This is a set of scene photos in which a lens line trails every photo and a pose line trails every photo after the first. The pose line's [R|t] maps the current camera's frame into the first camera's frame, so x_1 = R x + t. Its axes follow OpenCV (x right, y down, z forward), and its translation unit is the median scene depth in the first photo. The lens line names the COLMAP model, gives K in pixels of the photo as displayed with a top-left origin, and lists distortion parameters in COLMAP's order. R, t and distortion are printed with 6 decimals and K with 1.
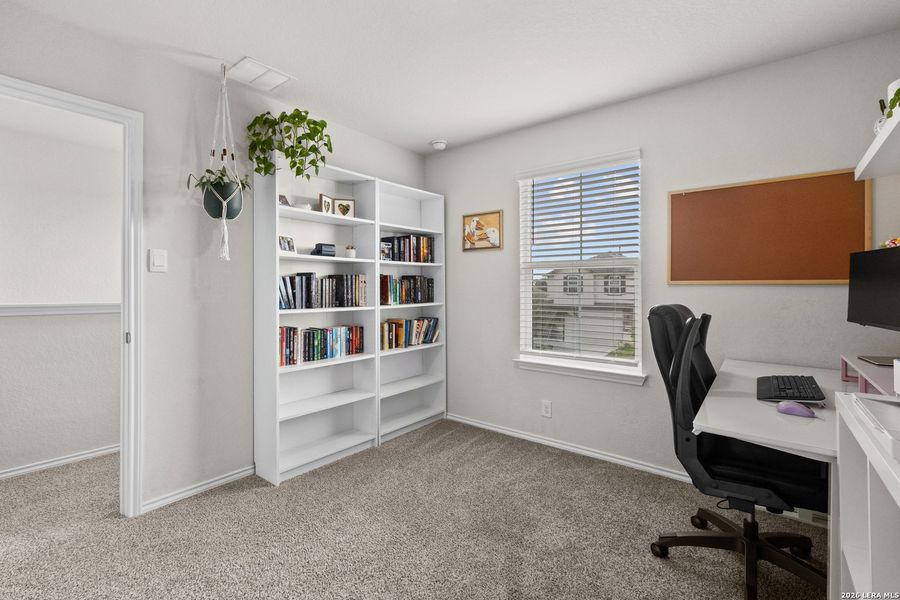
lens RADIAL K [[402.9, 0, 443.0], [0, 402.9, 296.1], [0, 0, 1]] dist [0.002034, 0.000649]
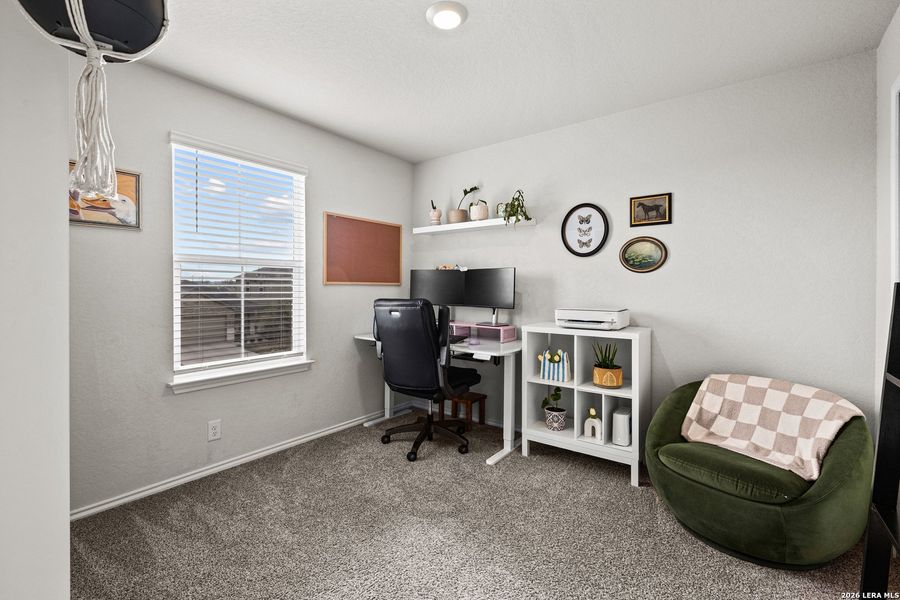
lens RADIAL K [[402.9, 0, 455.5], [0, 402.9, 291.1], [0, 0, 1]] dist [0.002034, 0.000649]
pose [[-0.042208, -0.020195, 0.998905, -0.601858], [0.004113, 0.999784, 0.020387, -0.027294], [-0.999100, 0.004969, -0.042116, 0.527050]]
